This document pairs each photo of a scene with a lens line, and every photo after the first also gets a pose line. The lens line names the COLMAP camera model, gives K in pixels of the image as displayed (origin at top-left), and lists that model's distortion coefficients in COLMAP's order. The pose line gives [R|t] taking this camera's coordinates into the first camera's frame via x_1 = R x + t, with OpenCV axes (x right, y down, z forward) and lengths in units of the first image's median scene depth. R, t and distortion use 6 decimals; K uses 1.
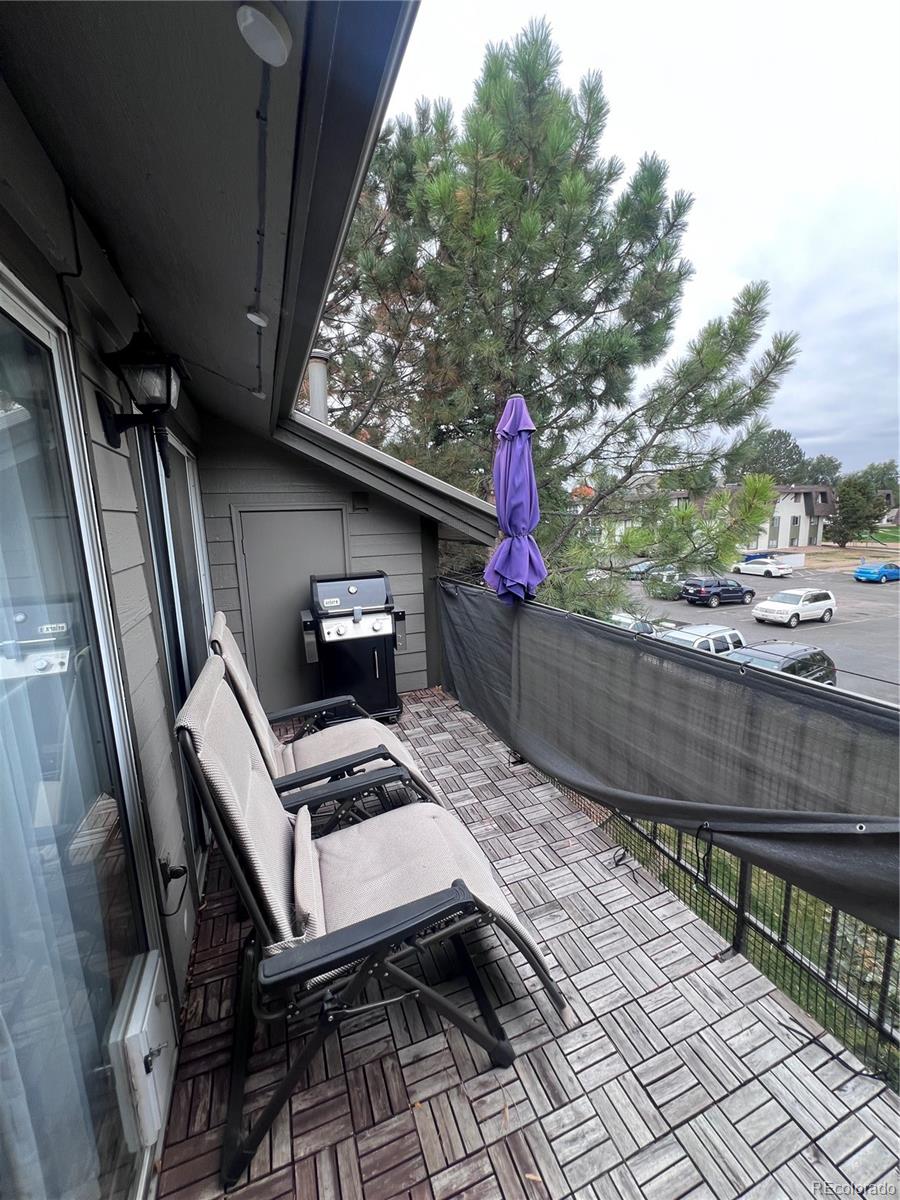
lens RADIAL K [[483.8, 0, 456.0], [0, 483.8, 600.5], [0, 0, 1]] dist [-0.004747, 0.000140]
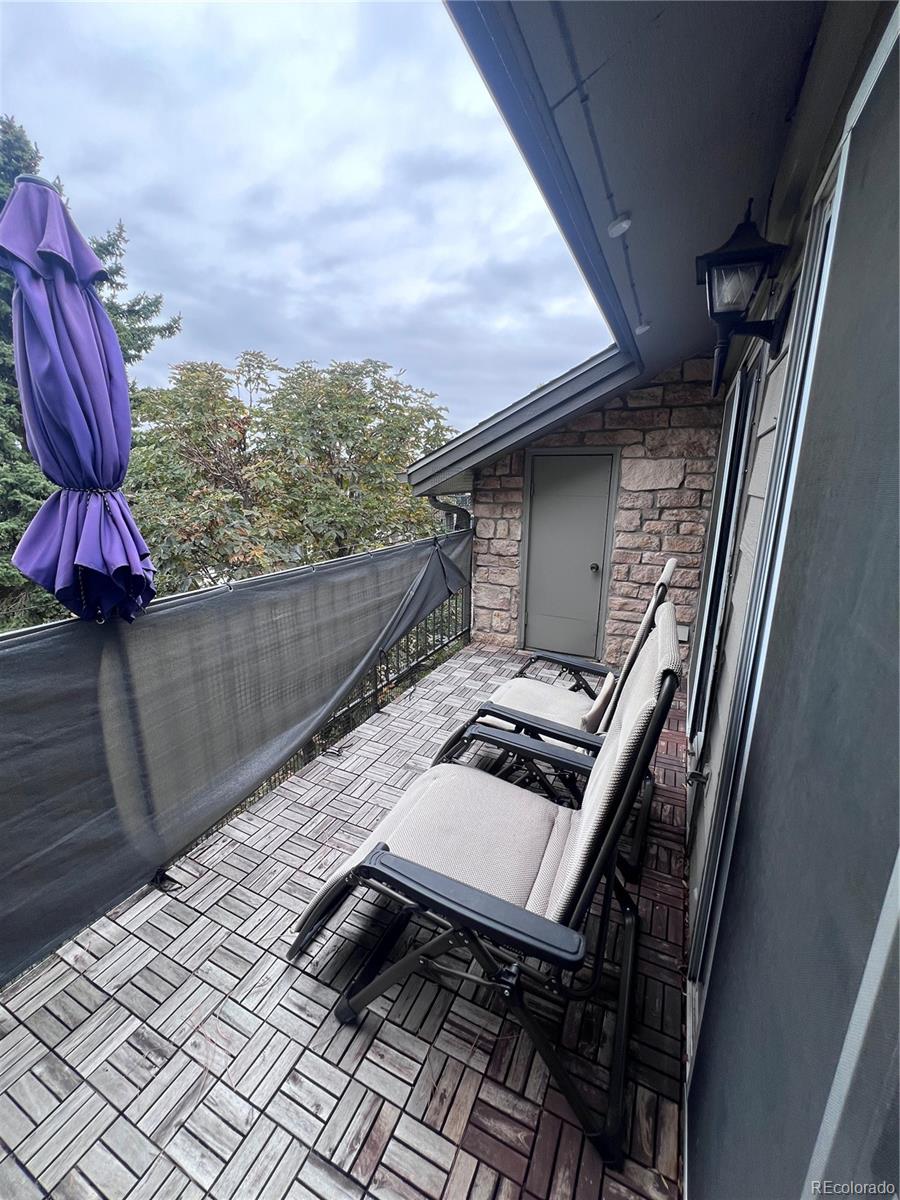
lens RADIAL K [[483.8, 0, 456.0], [0, 483.8, 600.5], [0, 0, 1]] dist [-0.004747, 0.000140]
pose [[-0.685012, -0.149554, 0.713016, -0.626601], [0.139337, 0.933741, 0.329715, -0.170718], [-0.715083, 0.325209, -0.618786, 1.278711]]
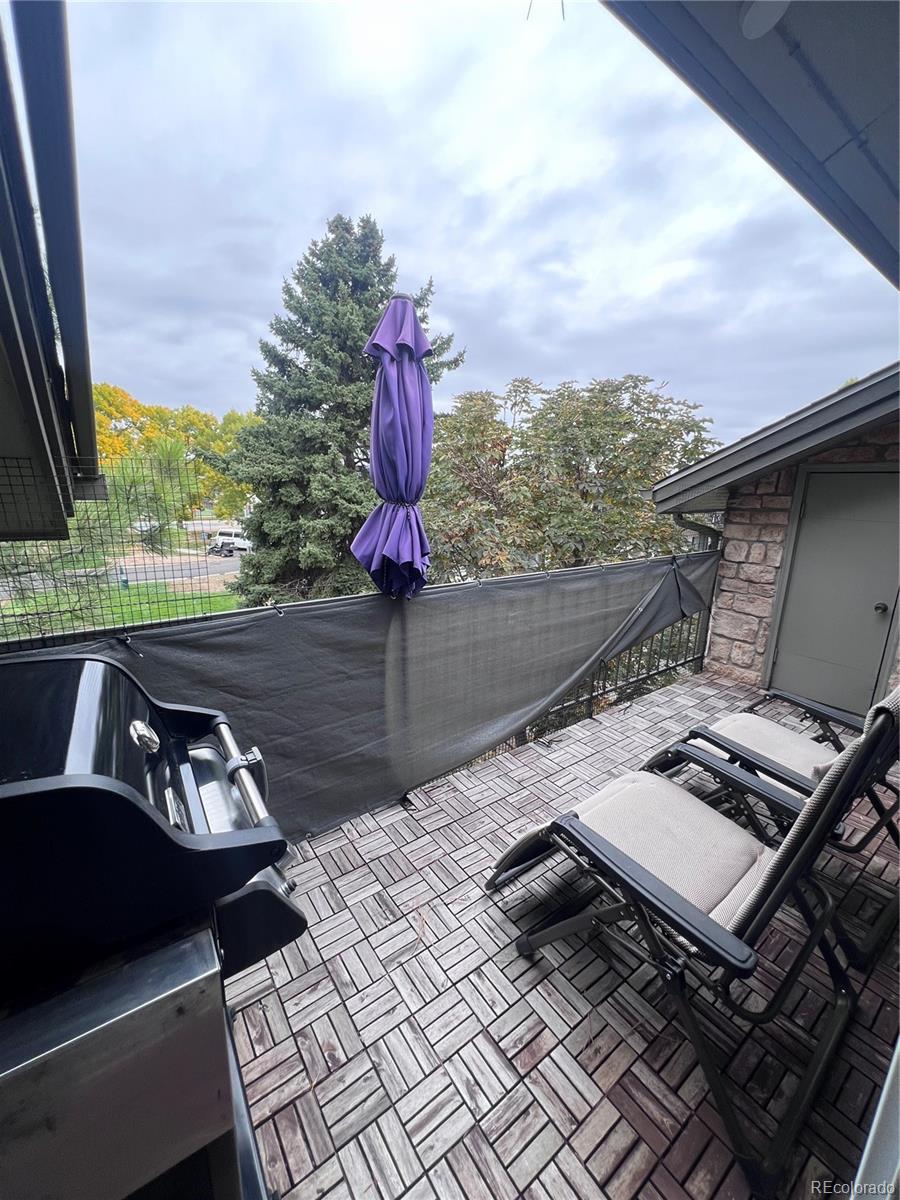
lens RADIAL K [[487.4, 0, 450.0], [0, 487.4, 600.0], [0, 0, 1]] dist [-0.005701, 0.000324]
pose [[-0.256240, -0.191151, 0.947524, -0.734663], [0.151496, 0.960196, 0.234677, -0.190449], [-0.954667, 0.203680, -0.217082, 1.328990]]
